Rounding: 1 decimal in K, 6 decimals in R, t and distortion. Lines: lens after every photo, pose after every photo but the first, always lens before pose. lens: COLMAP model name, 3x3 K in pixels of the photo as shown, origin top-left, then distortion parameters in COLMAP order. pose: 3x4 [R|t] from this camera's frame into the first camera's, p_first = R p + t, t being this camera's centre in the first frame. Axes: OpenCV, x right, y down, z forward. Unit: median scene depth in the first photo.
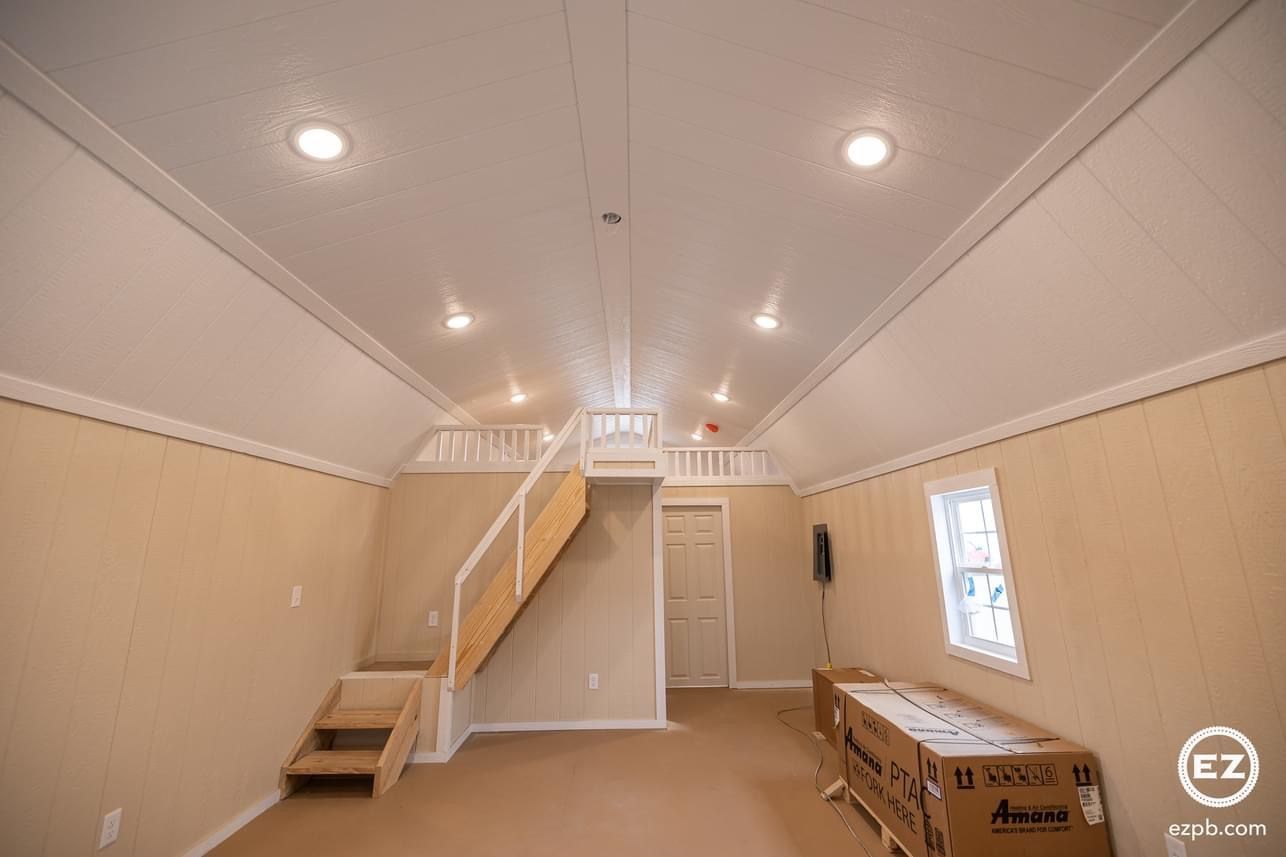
lens RADIAL K [[542.8, 0, 641.8], [0, 542.8, 425.0], [0, 0, 1]] dist [-0.002293, -0.000123]
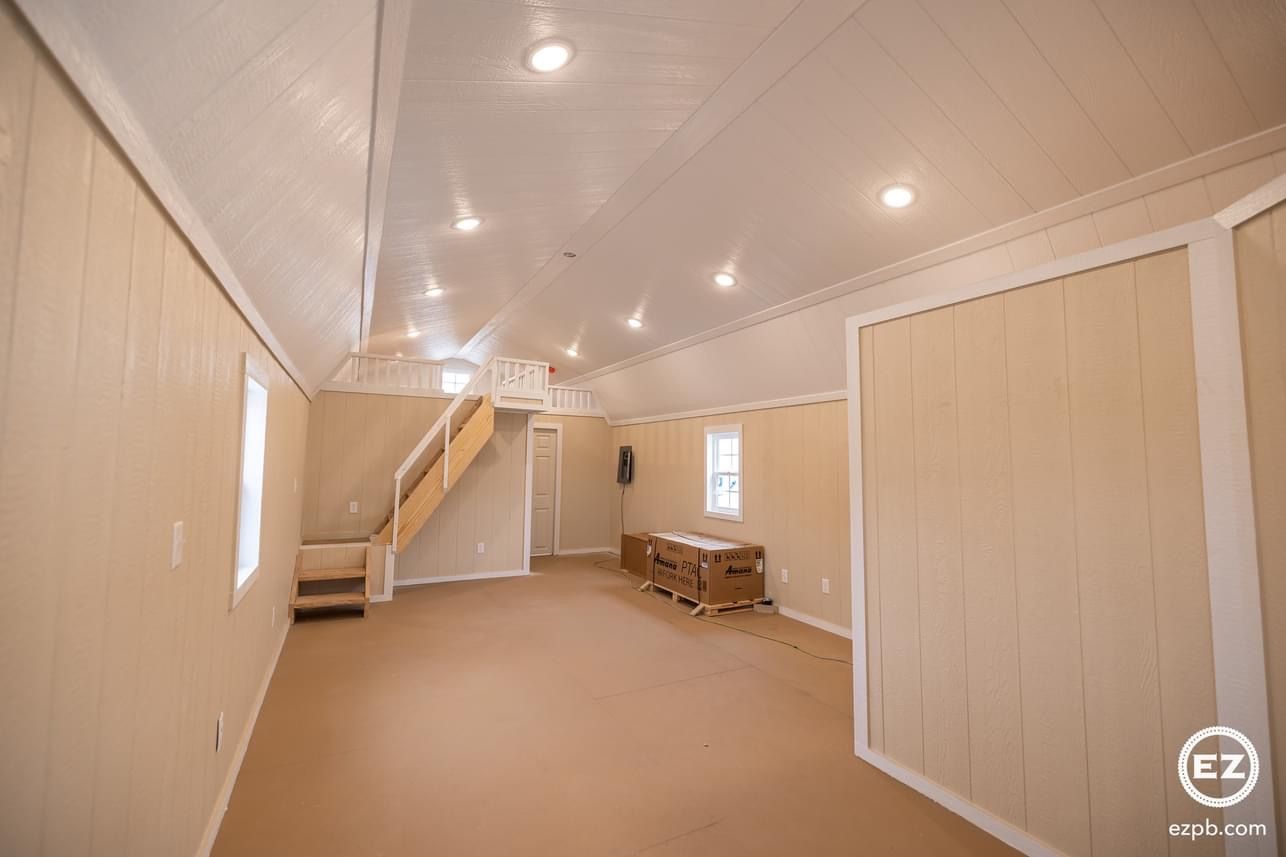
lens RADIAL K [[542.8, 0, 642.4], [0, 542.8, 426.6], [0, 0, 1]] dist [-0.002293, -0.000123]
pose [[0.890326, 0.056061, 0.451858, -0.449892], [-0.125748, 0.984069, 0.125679, -0.090444], [-0.437614, -0.168716, 0.883192, -0.475250]]
